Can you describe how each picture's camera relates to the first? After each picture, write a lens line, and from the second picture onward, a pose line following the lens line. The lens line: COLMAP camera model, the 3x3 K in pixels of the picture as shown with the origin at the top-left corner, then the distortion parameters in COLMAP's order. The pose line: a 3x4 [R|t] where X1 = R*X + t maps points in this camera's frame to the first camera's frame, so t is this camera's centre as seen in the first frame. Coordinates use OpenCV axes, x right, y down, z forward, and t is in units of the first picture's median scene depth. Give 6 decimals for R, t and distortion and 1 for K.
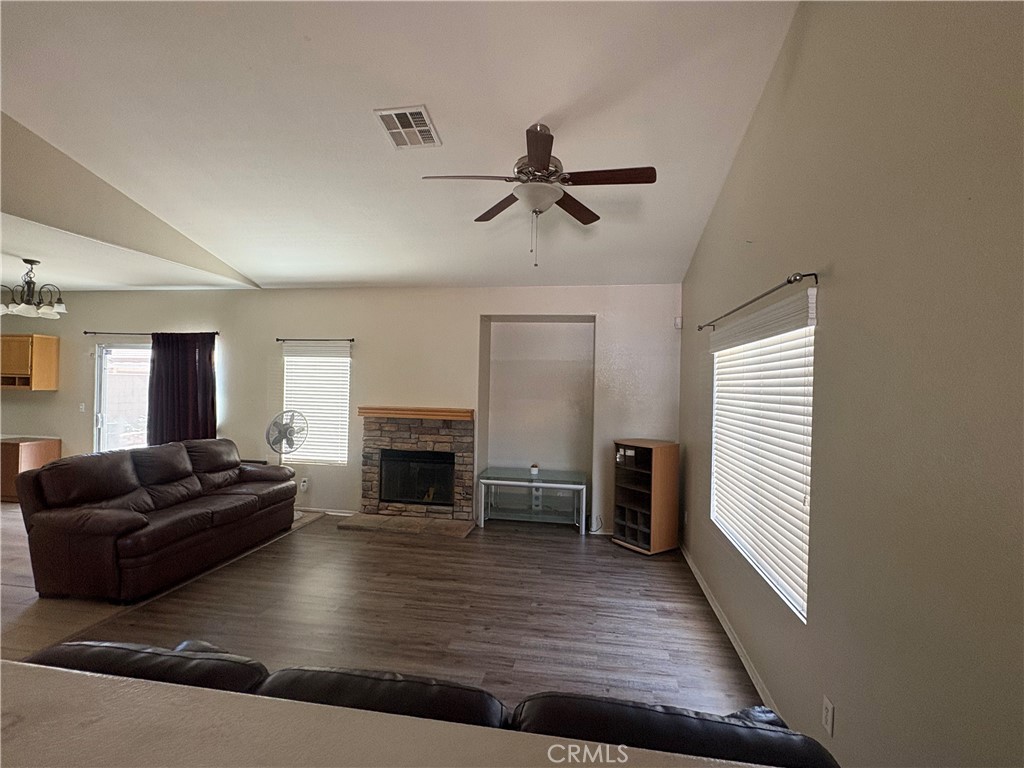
lens RADIAL K [[497.7, 0, 512.2], [0, 497.7, 382.9], [0, 0, 1]] dist [-0.001617, 0.002869]
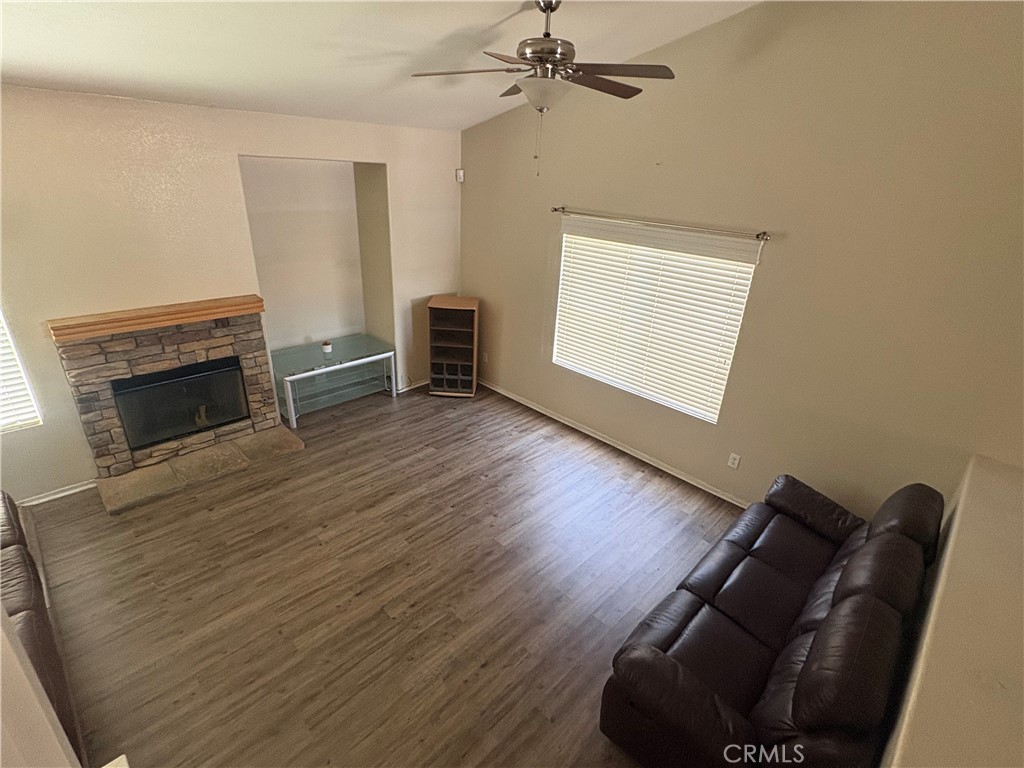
lens RADIAL K [[497.7, 0, 515.5], [0, 497.7, 383.3], [0, 0, 1]] dist [-0.001617, 0.002869]
pose [[0.577564, -0.321783, 0.750250, -0.457255], [-0.040742, 0.906528, 0.420175, -0.156300], [-0.815328, -0.273245, 0.510468, 0.263898]]
